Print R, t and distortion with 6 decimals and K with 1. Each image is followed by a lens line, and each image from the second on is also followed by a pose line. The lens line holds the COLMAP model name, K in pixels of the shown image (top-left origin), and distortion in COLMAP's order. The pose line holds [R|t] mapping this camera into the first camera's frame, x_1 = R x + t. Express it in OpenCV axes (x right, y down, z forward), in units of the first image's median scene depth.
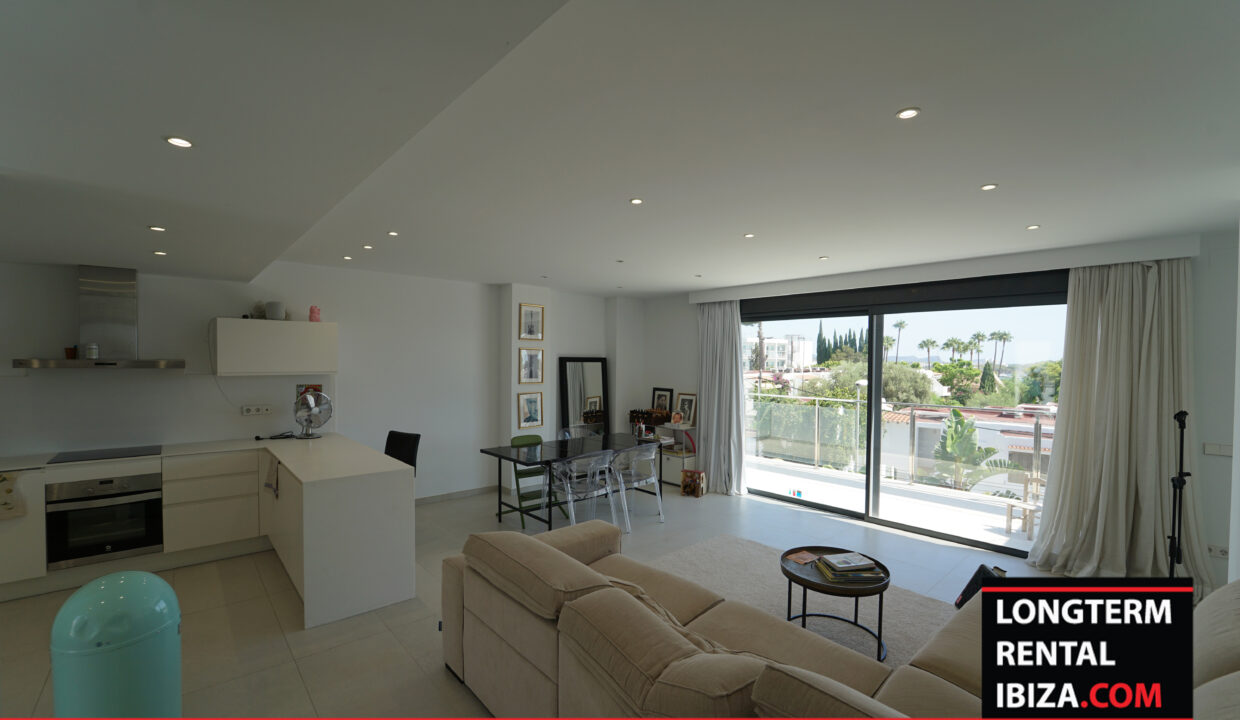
lens RADIAL K [[509.7, 0, 622.1], [0, 509.7, 370.2], [0, 0, 1]] dist [-0.023282, 0.000634]
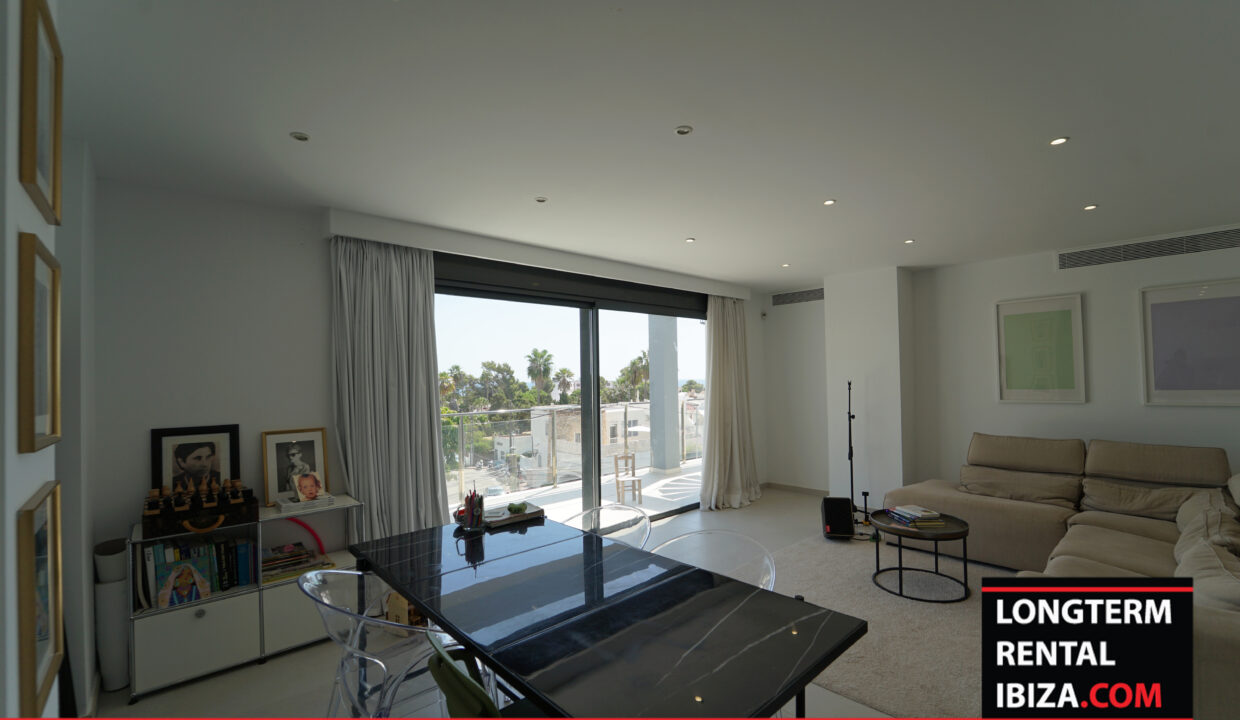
lens RADIAL K [[509.7, 0, 623.8], [0, 509.7, 371.4], [0, 0, 1]] dist [-0.023282, 0.000634]
pose [[-0.010966, 0.005642, 0.999924, -0.308373], [0.038816, 0.999233, -0.005212, 0.008266], [-0.999186, 0.038756, -0.011177, 0.692918]]
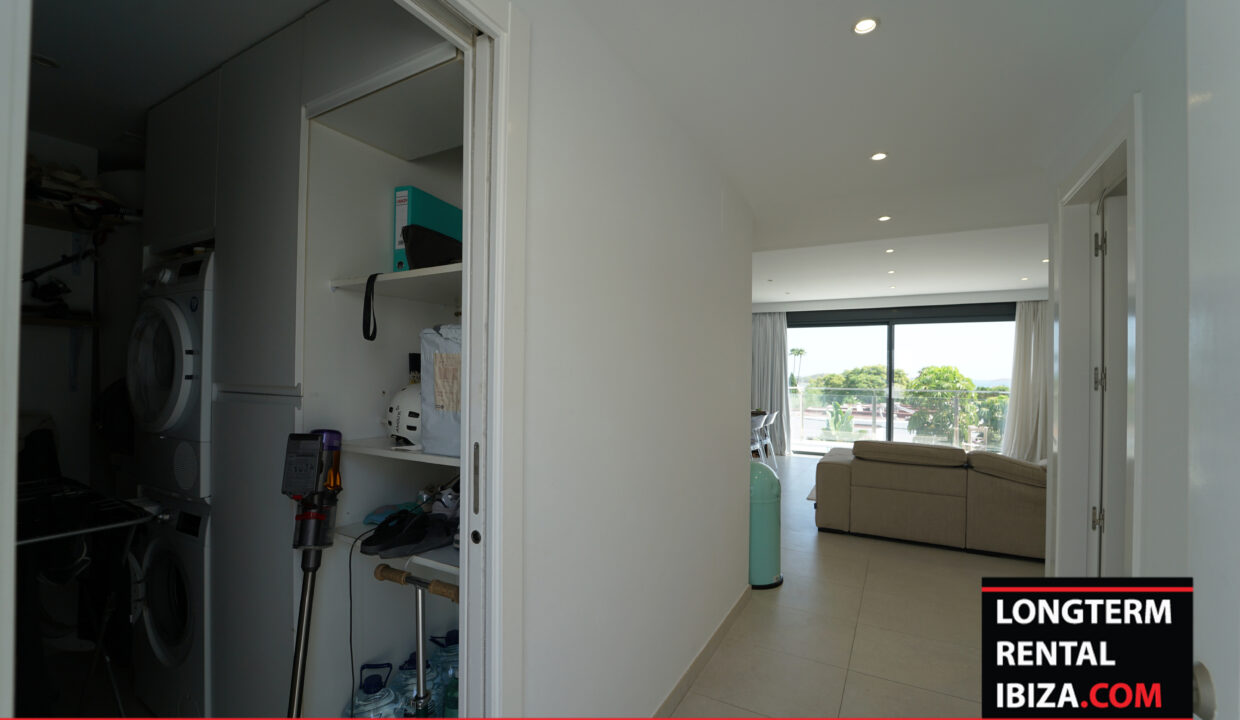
lens RADIAL K [[509.7, 0, 621.2], [0, 509.7, 371.4], [0, 0, 1]] dist [-0.023282, 0.000634]
pose [[0.945649, 0.004335, 0.325161, -0.550367], [0.002529, 0.999783, -0.020683, 0.042393], [-0.325181, 0.020381, 0.945432, -0.121859]]
